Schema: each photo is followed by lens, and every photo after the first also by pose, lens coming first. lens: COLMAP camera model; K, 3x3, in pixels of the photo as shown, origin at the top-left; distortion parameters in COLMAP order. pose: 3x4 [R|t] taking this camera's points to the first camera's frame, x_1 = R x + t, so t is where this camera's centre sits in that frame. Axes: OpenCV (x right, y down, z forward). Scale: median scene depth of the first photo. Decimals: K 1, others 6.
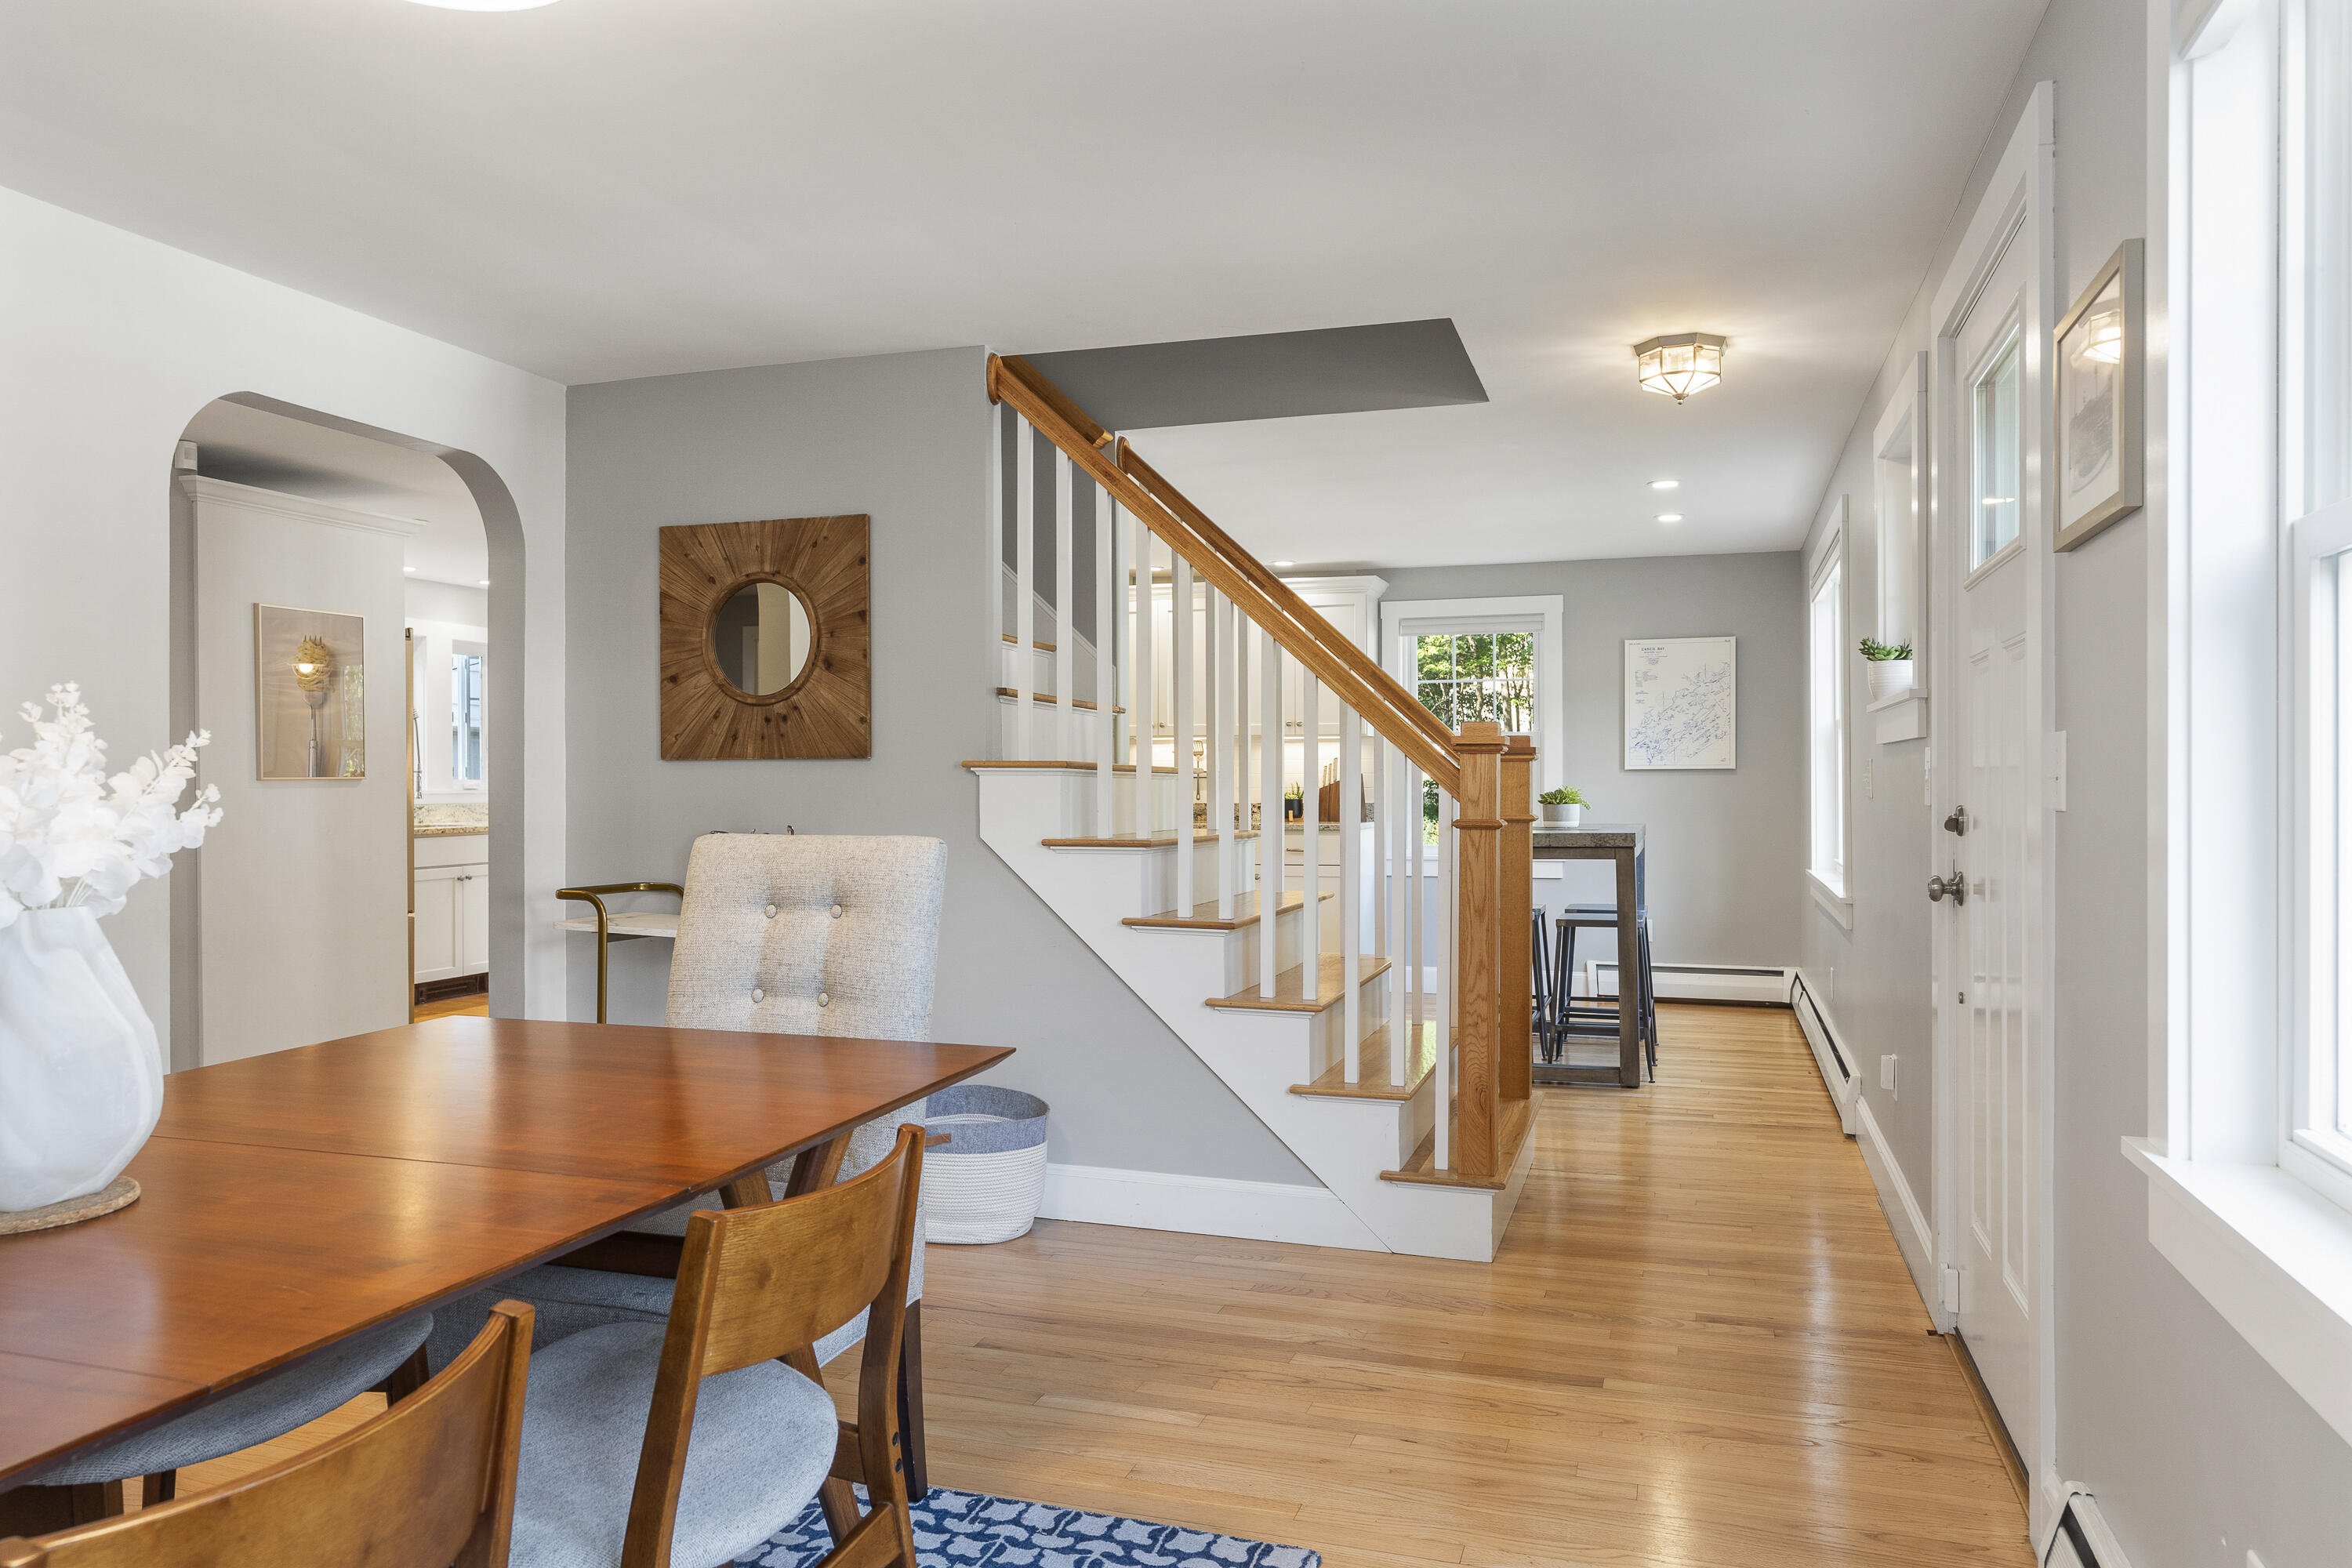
lens RADIAL K [[1652.0, 0, 1185.1], [0, 1652.0, 778.4], [0, 0, 1]] dist [0.001540, 0.001905]
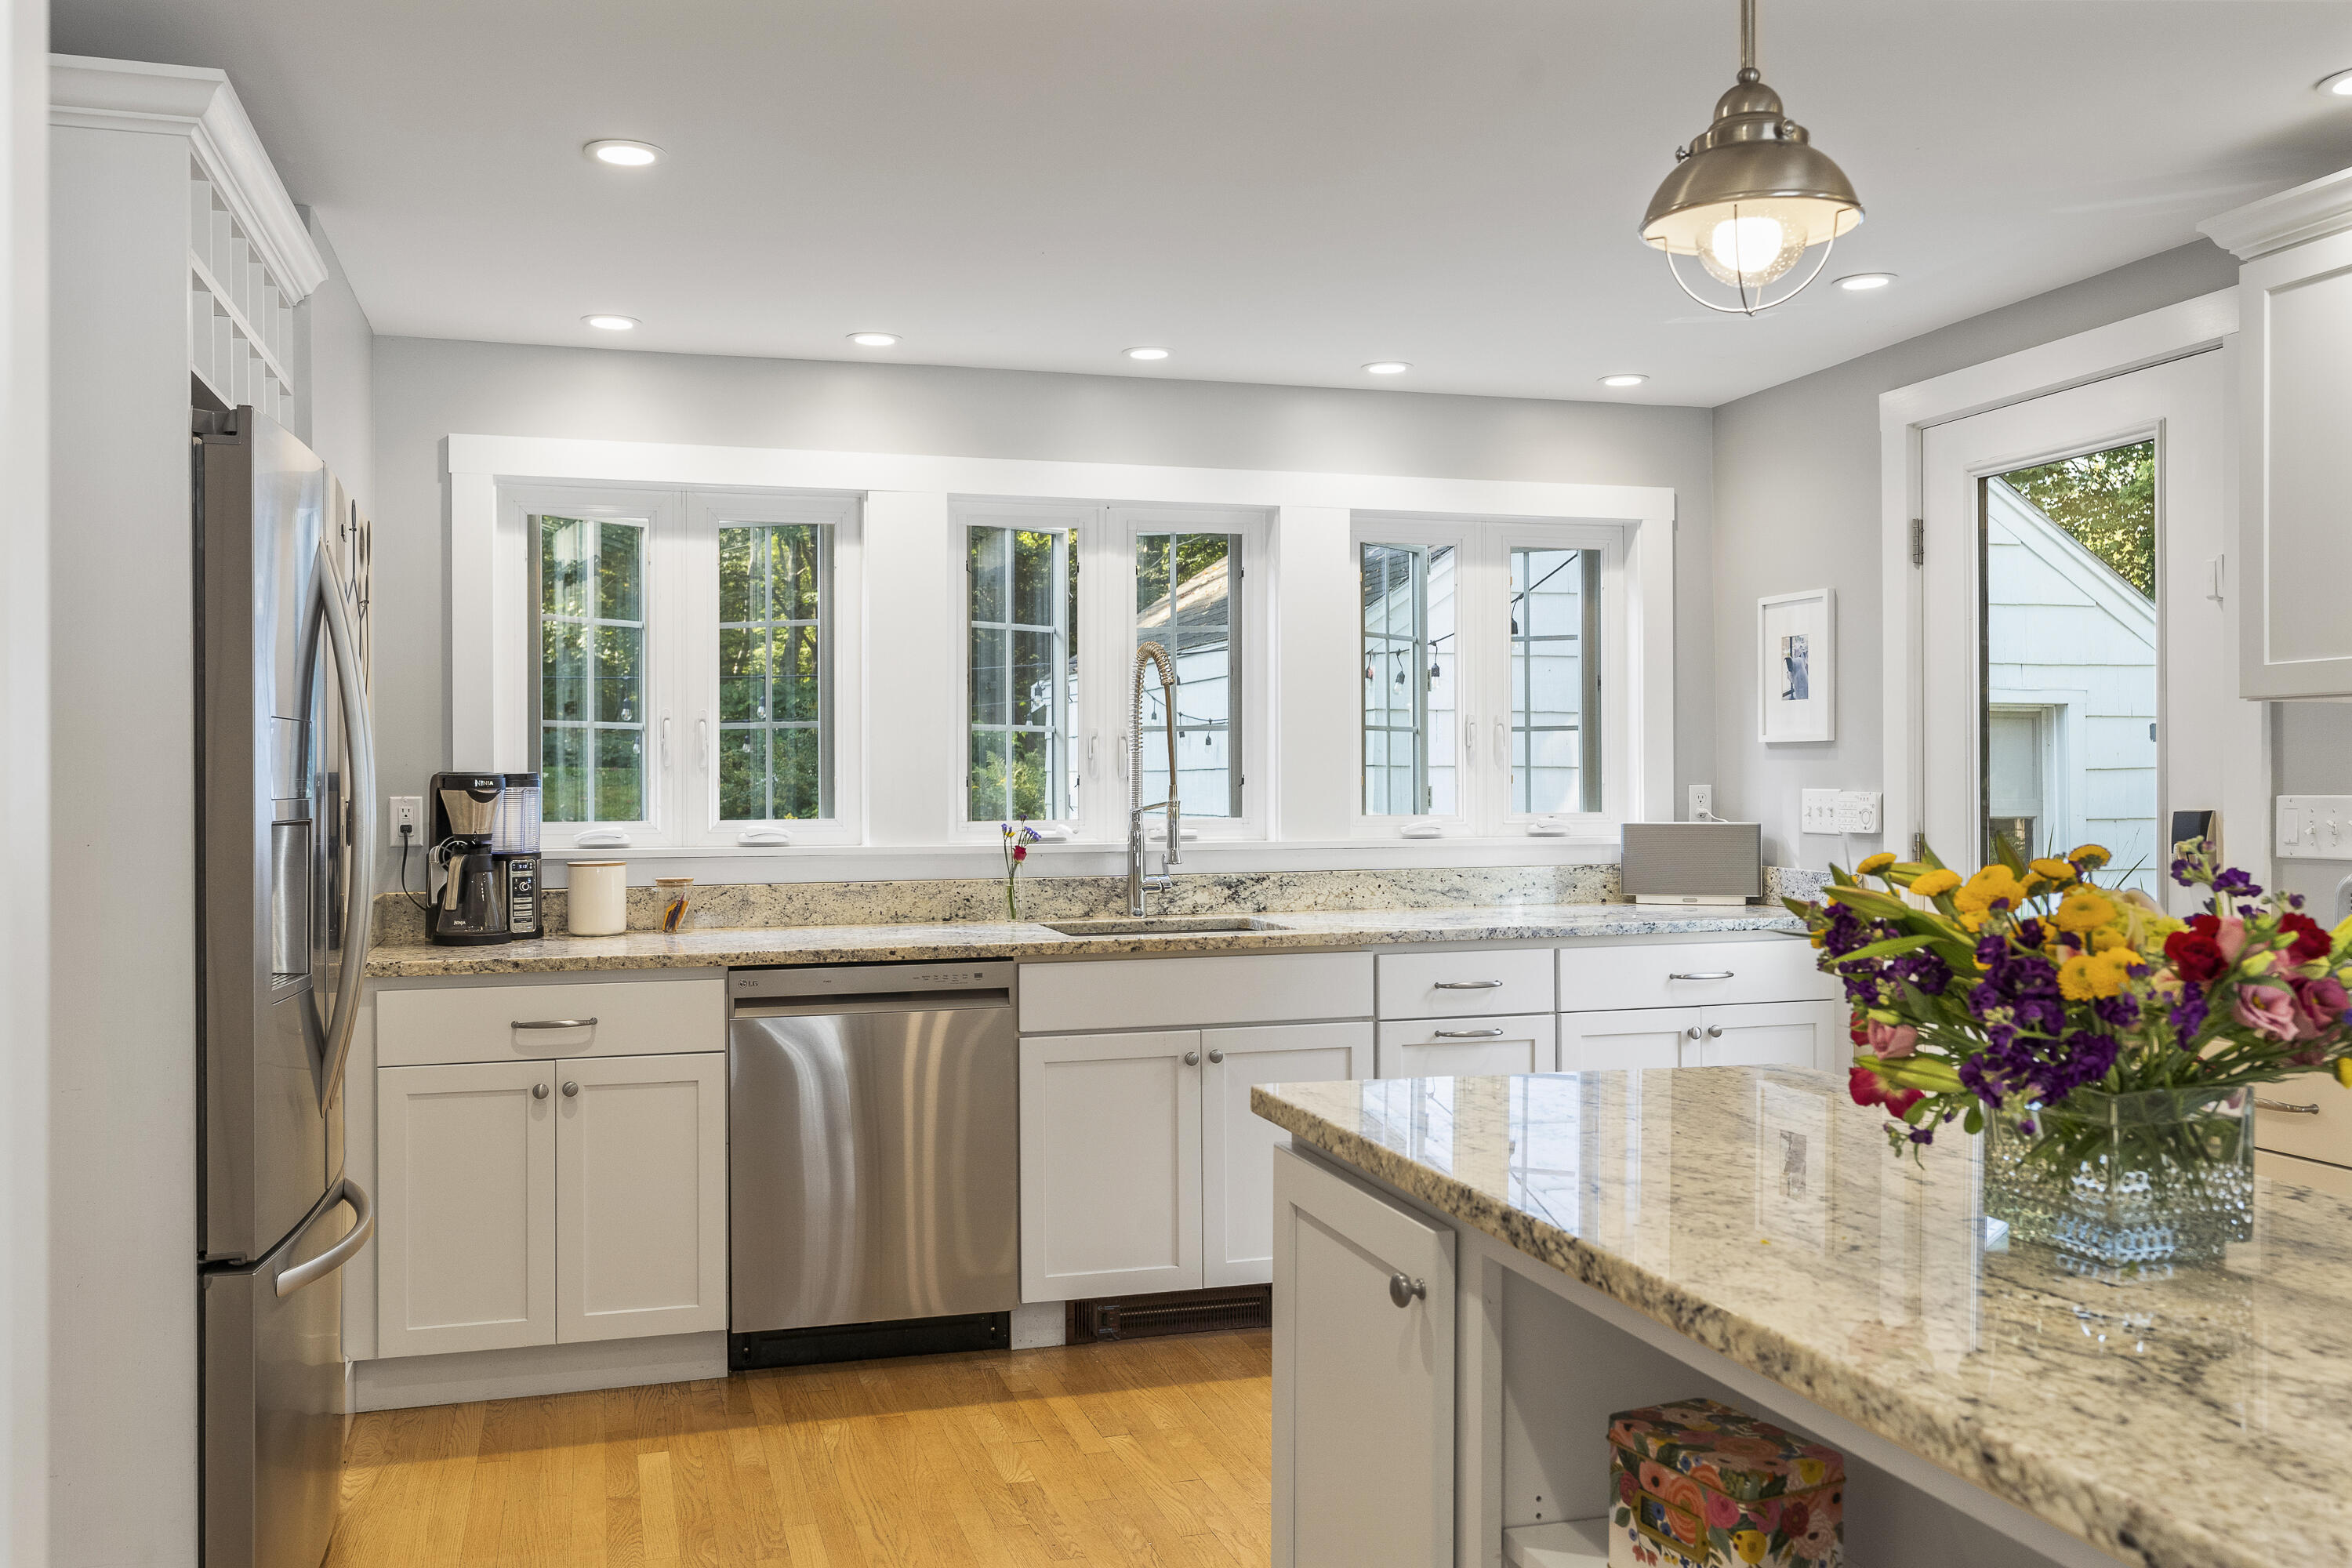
lens RADIAL K [[1952.9, 0, 1179.2], [0, 1952.9, 776.3], [0, 0, 1]] dist [0.007061, 0.000843]
pose [[0.555306, -0.003638, -0.831638, -0.022581], [0.005979, 0.999982, -0.000383, -0.012157], [0.831625, -0.004760, 0.555318, 0.730712]]
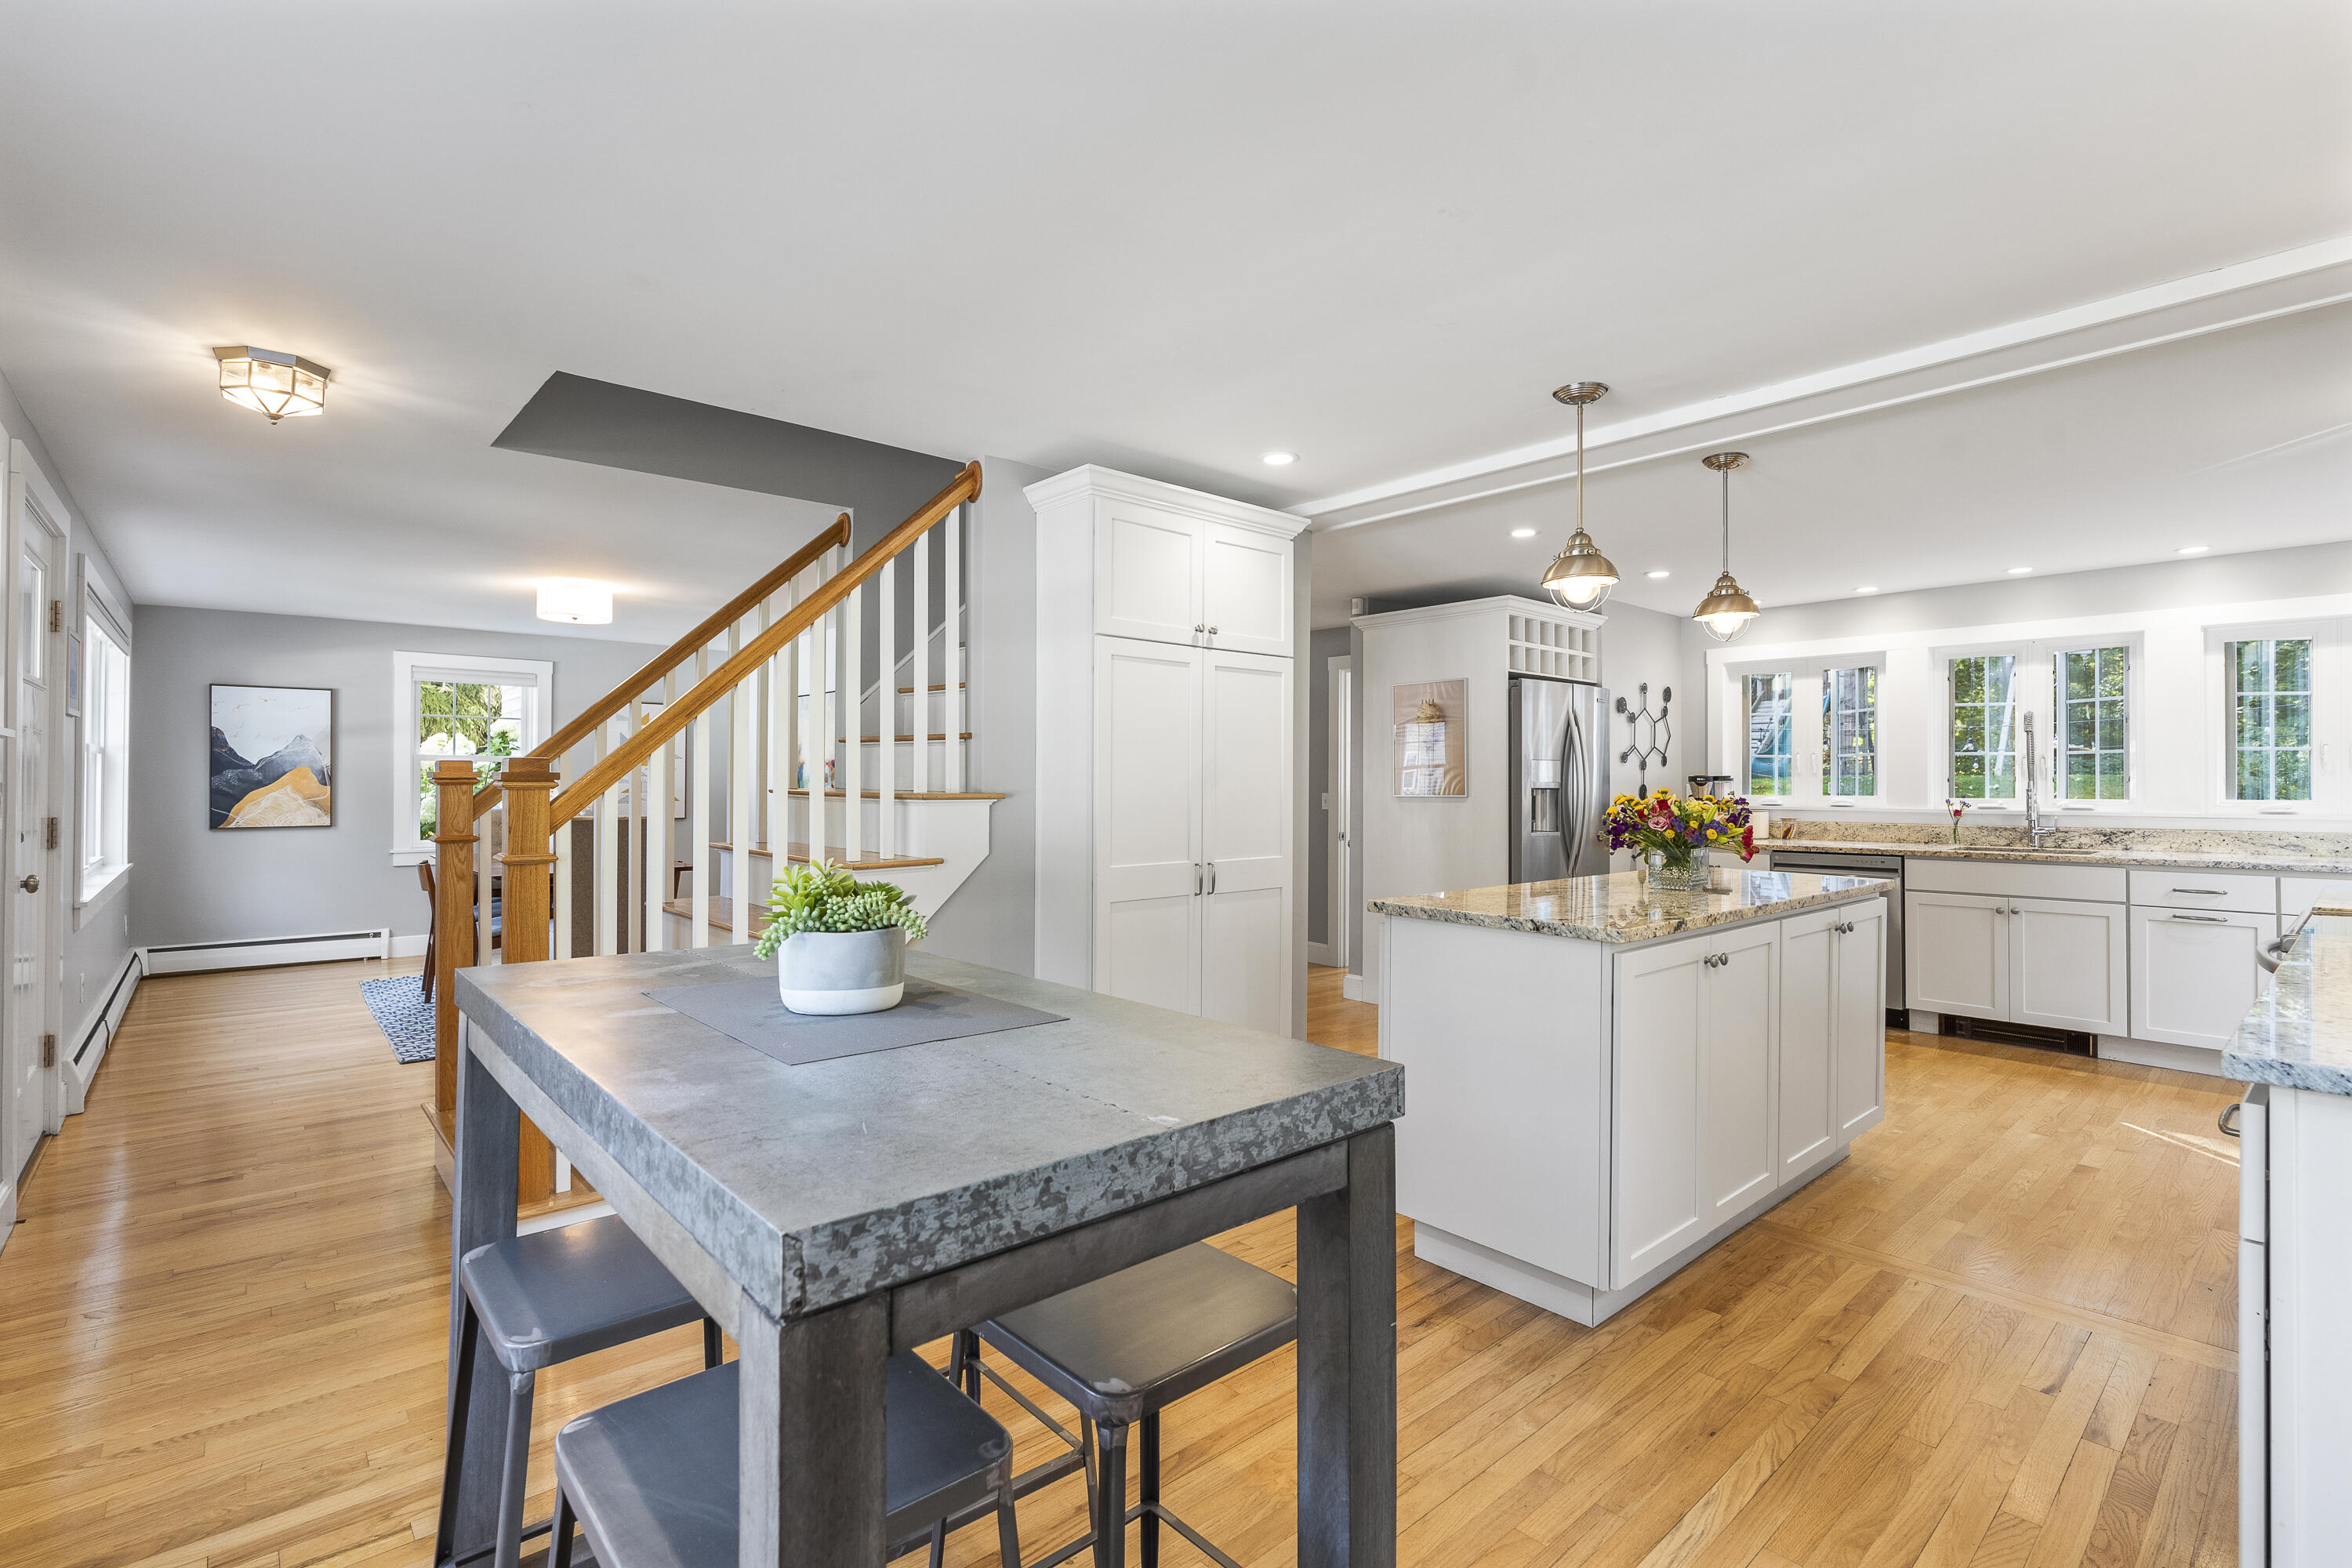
lens RADIAL K [[1071.5, 0, 1175.3], [0, 1071.5, 775.5], [0, 0, 1]] dist [-0.010085, 0.004781]
pose [[-0.521540, -0.007669, -0.853193, 0.292151], [-0.000026, 0.999960, -0.008973, -0.007691], [0.853227, -0.004658, -0.521519, 0.935543]]
